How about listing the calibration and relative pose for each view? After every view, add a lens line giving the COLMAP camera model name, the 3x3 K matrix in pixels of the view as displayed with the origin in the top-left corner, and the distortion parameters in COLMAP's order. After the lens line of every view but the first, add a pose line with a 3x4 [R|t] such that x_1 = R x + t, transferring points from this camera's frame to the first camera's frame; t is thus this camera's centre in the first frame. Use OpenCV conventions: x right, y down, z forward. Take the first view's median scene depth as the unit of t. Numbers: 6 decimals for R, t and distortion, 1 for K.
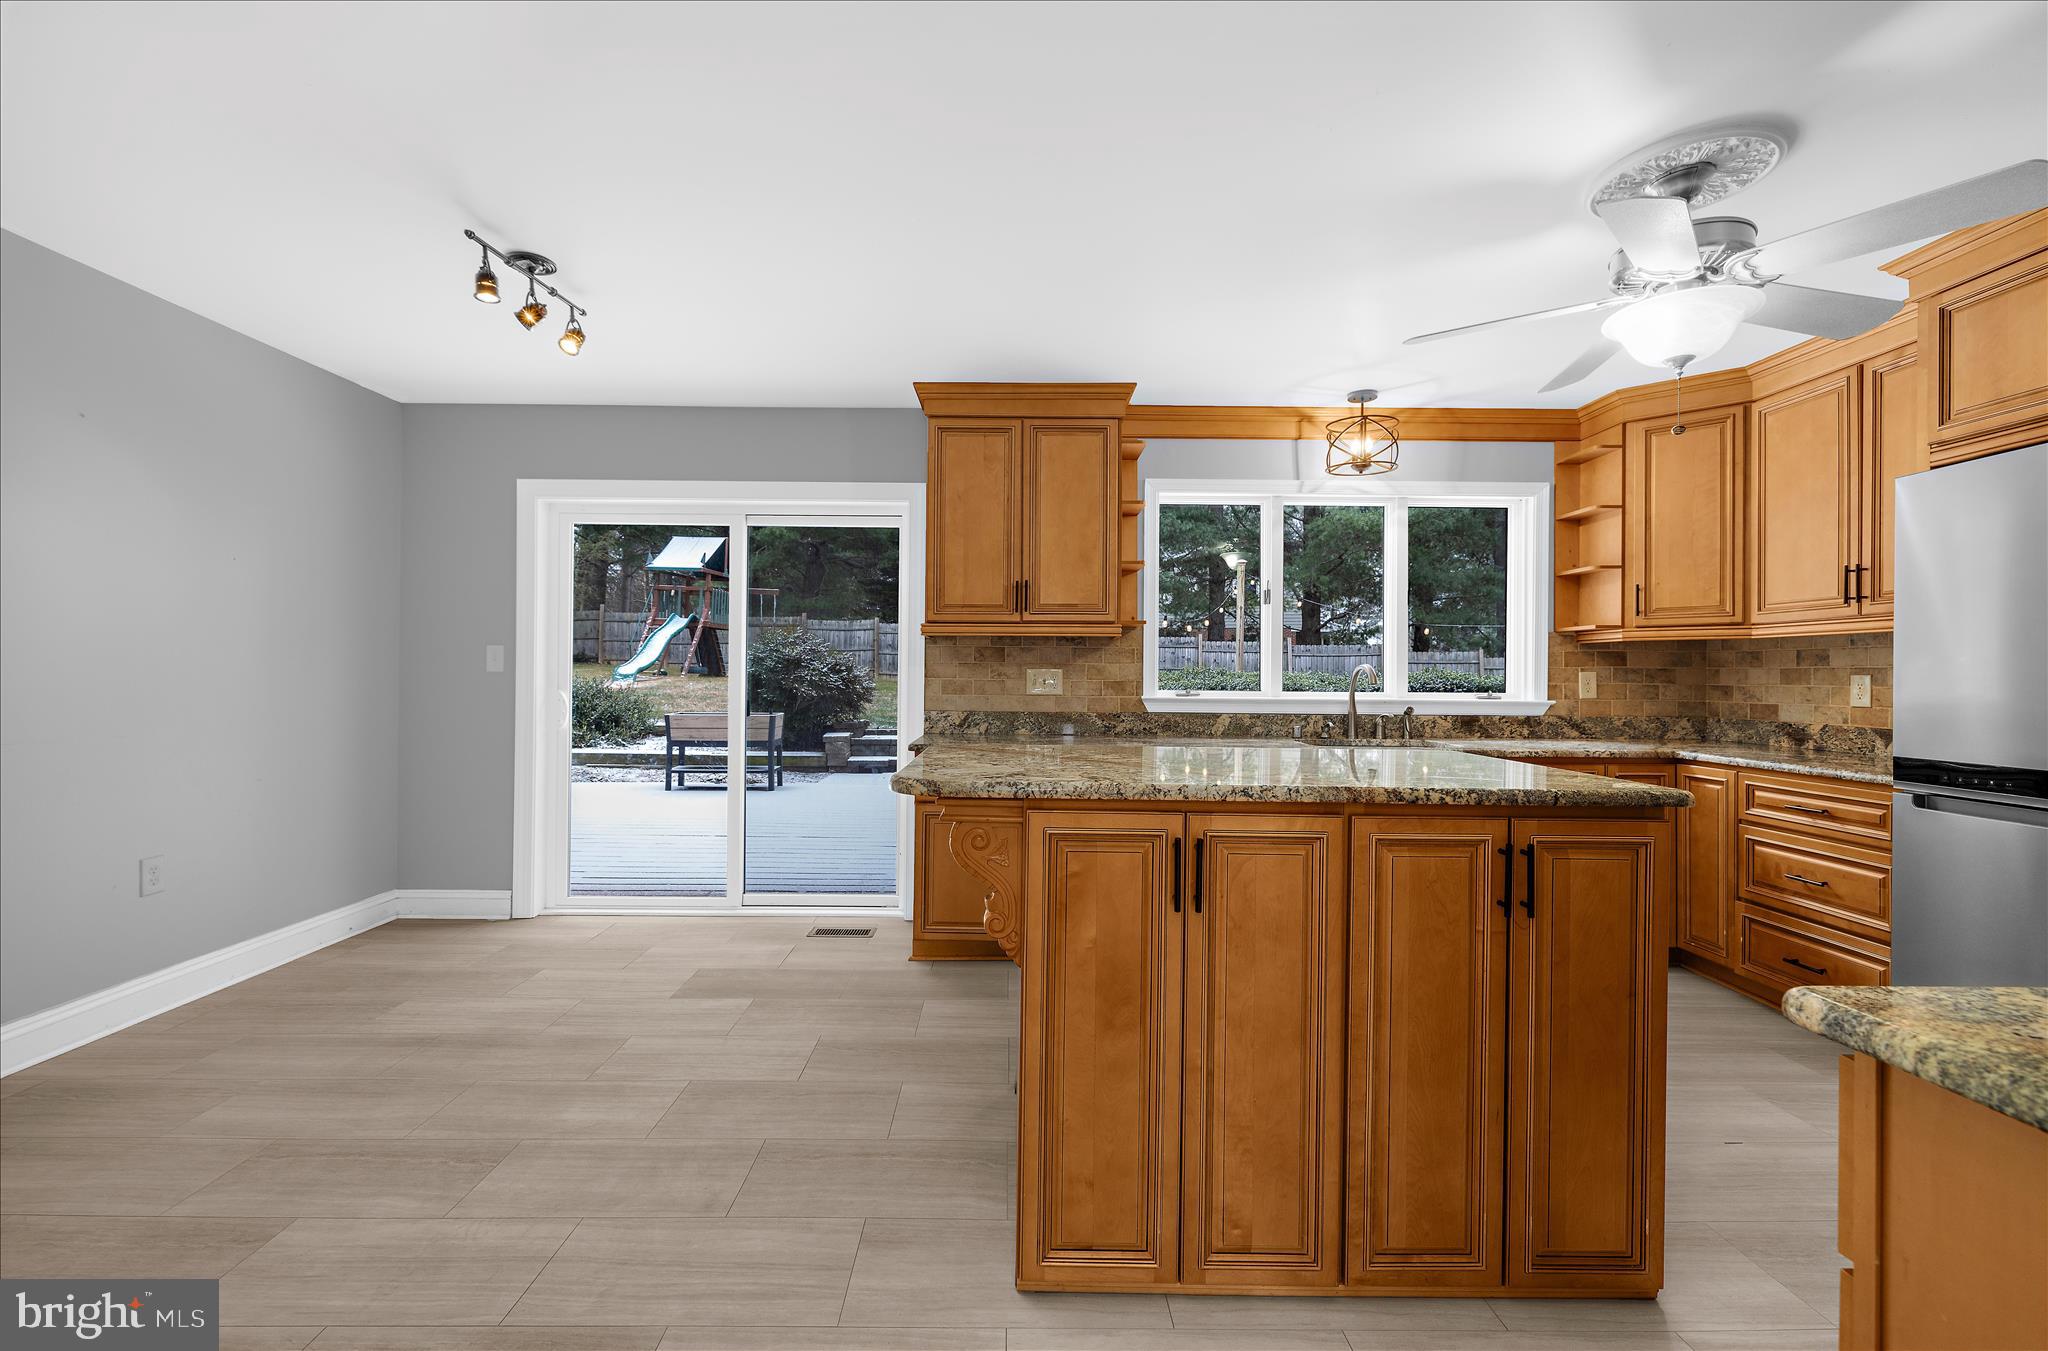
lens RADIAL K [[864.7, 0, 997.2], [0, 864.7, 674.1], [0, 0, 1]] dist [-0.001176, 0.000521]
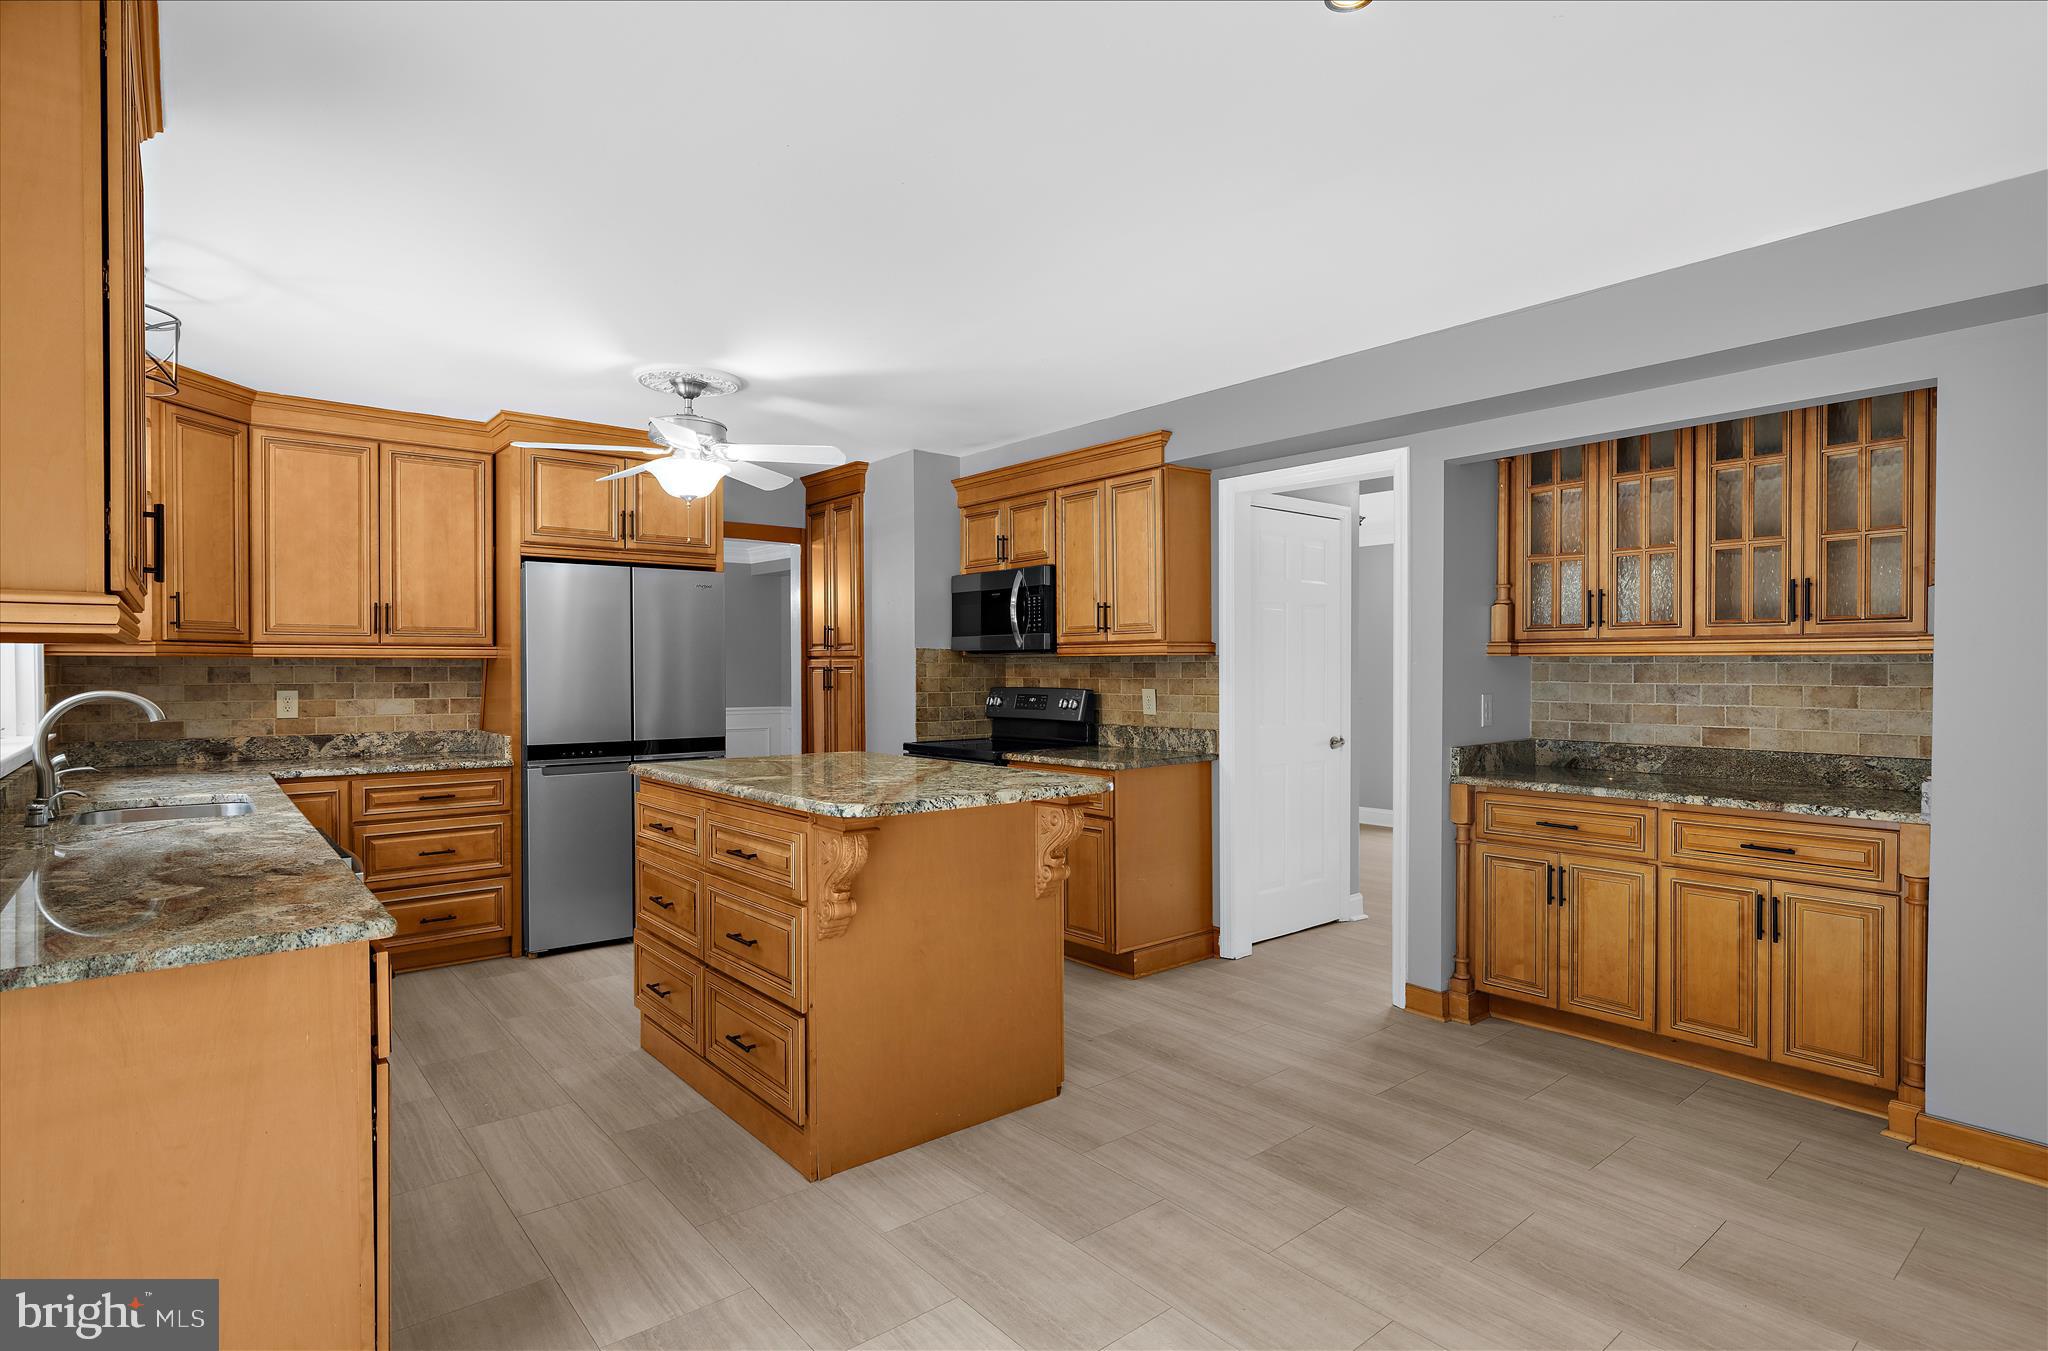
lens RADIAL K [[1060.5, 0, 1042.9], [0, 1060.5, 678.7], [0, 0, 1]] dist [-0.007444, 0.002309]
pose [[-0.665706, -0.016102, 0.746040, -0.610449], [-0.006087, 0.999851, 0.016149, -0.036915], [-0.746189, 0.006209, -0.665705, 1.010528]]
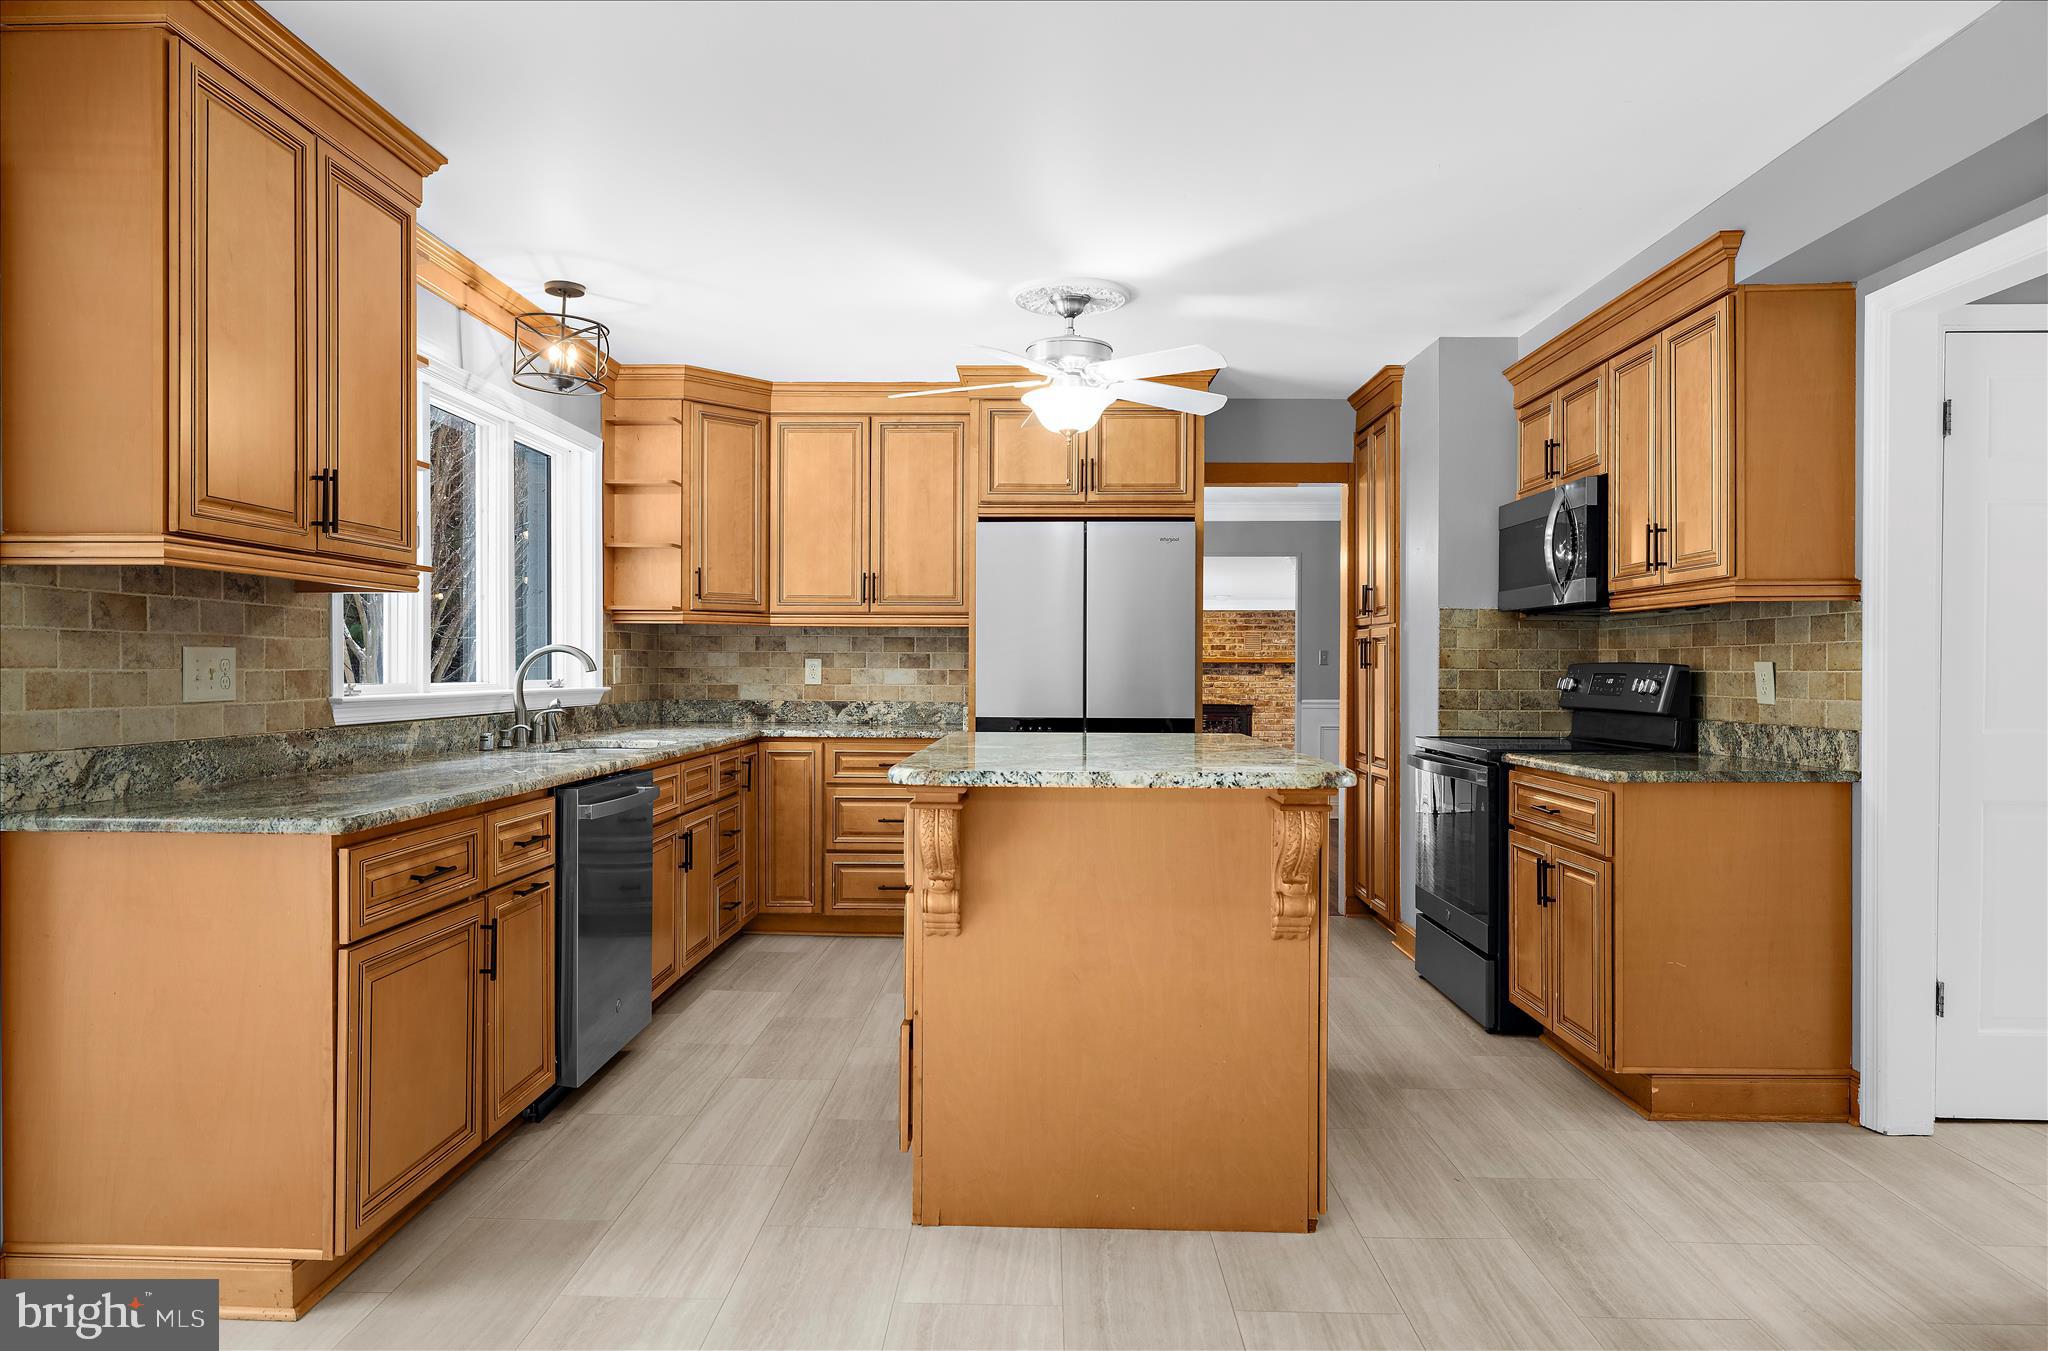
lens RADIAL K [[1266.7, 0, 1007.8], [0, 1266.7, 677.7], [0, 0, 1]] dist [-0.003011, 0.001388]
pose [[0.011274, -0.017676, 0.999780, -0.682689], [-0.006978, 0.999818, 0.017755, -0.004852], [-0.999912, -0.007177, 0.011148, 0.599038]]
